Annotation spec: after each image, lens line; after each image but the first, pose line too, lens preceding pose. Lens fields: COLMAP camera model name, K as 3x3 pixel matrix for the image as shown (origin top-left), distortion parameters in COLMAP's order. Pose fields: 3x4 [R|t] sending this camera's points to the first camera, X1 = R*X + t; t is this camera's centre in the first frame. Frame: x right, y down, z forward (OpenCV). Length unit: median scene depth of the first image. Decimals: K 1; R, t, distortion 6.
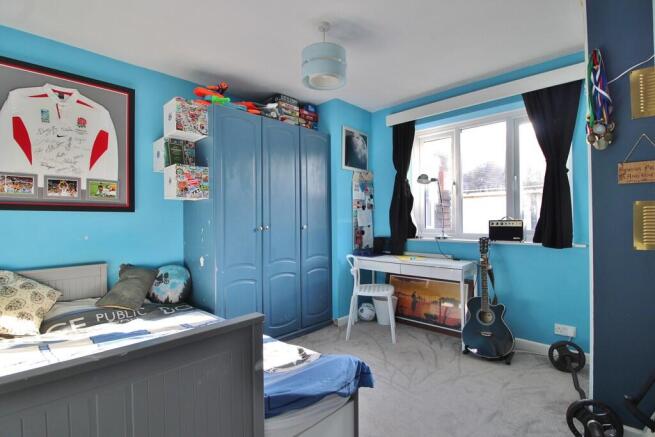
lens RADIAL K [[317.4, 0, 327.5], [0, 317.4, 218.5], [0, 0, 1]] dist [0.000357, 0.000069]
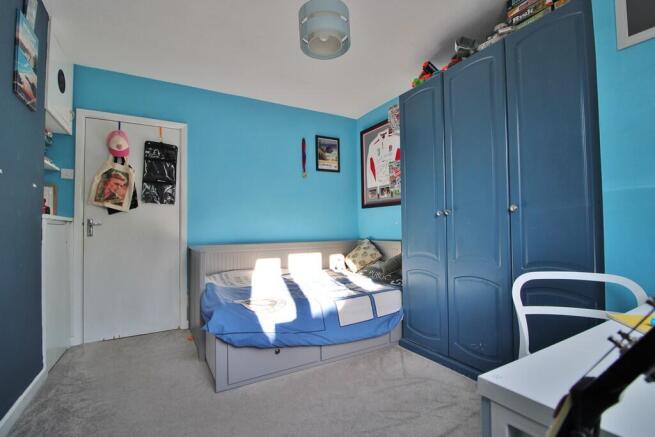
lens RADIAL K [[306.7, 0, 327.5], [0, 306.7, 218.5], [0, 0, 1]] dist [-0.001311, -0.000369]
pose [[-0.283117, -0.019678, -0.958883, 0.758558], [0.018327, 0.999496, -0.025923, 0.073574], [0.958910, -0.024912, -0.282614, 1.172739]]
